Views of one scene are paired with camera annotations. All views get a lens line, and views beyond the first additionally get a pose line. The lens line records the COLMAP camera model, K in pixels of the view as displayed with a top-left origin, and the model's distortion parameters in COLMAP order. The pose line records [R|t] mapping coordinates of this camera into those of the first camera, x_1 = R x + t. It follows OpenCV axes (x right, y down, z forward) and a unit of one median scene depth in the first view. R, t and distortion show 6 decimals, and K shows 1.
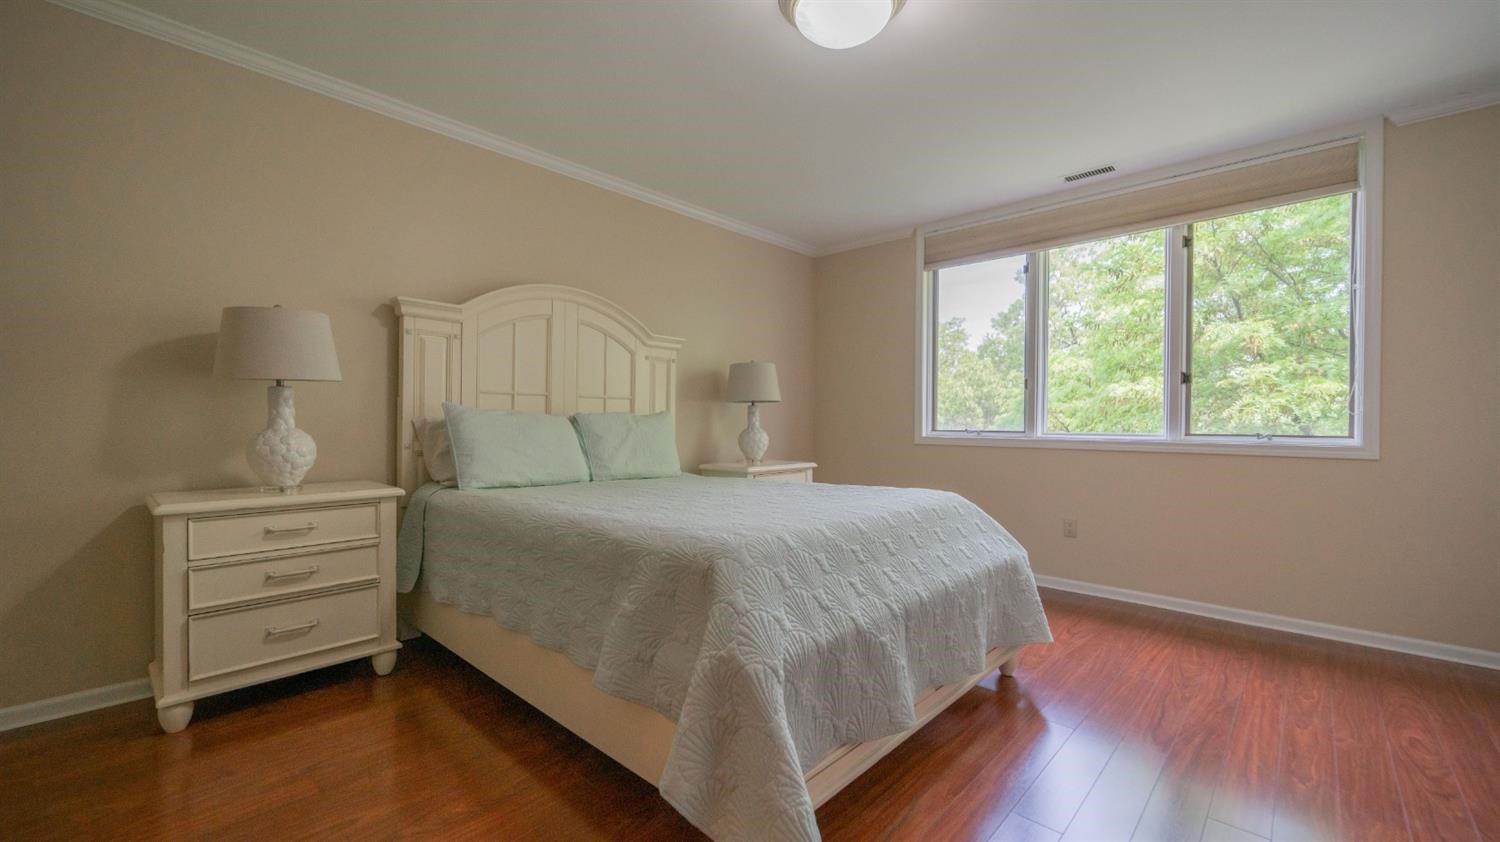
lens RADIAL K [[603.2, 0, 746.9], [0, 603.2, 426.3], [0, 0, 1]] dist [0.000438, 0.000210]
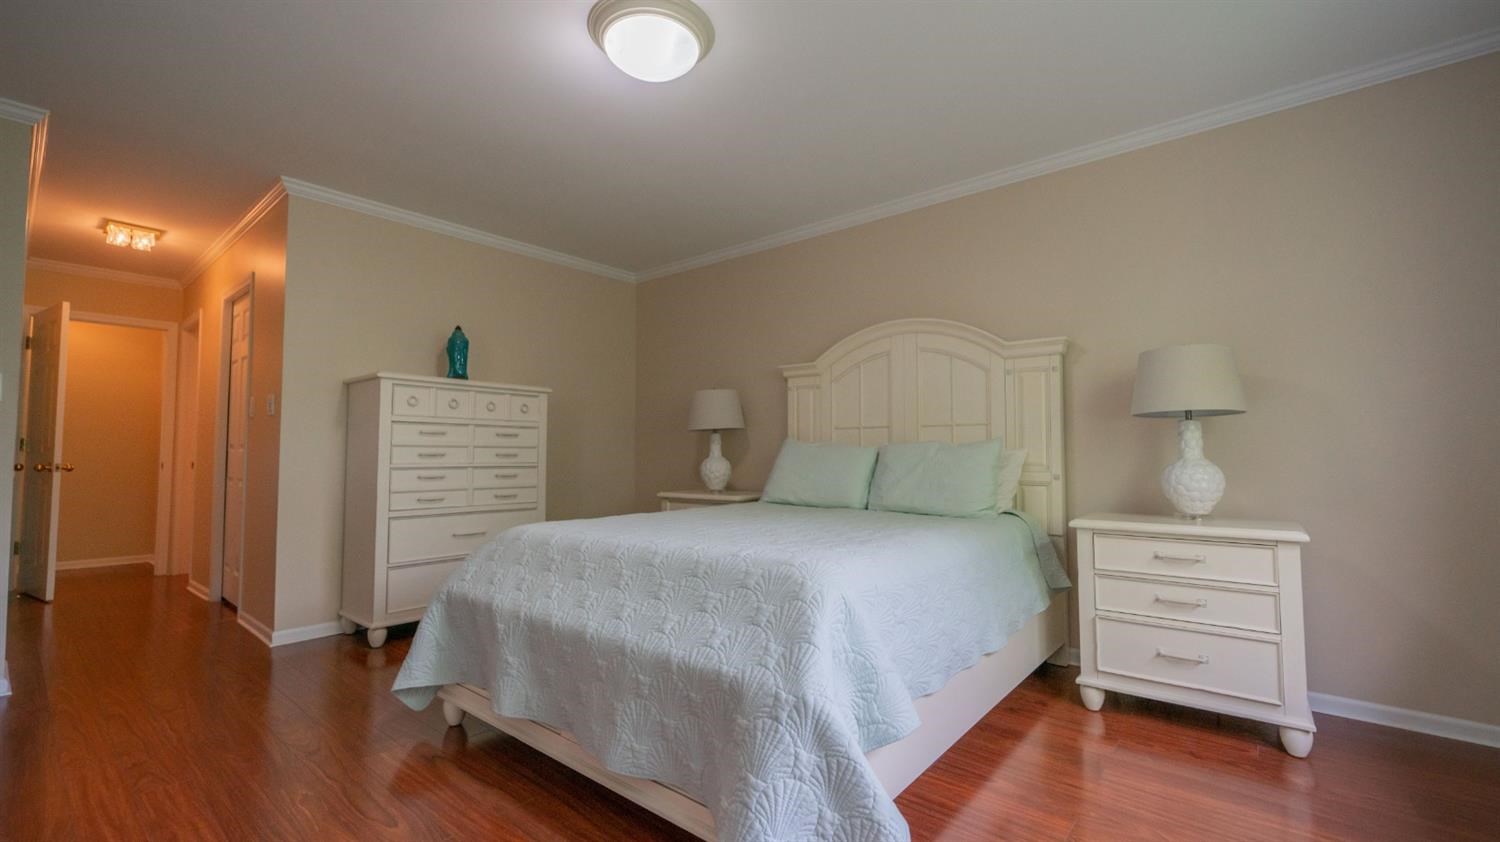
lens RADIAL K [[603.2, 0, 746.9], [0, 603.2, 426.3], [0, 0, 1]] dist [0.000438, 0.000210]
pose [[0.073466, -0.048406, -0.996122, 0.235367], [-0.000248, 0.998820, -0.048555, -0.000076], [0.997298, 0.003814, 0.073368, 0.223338]]
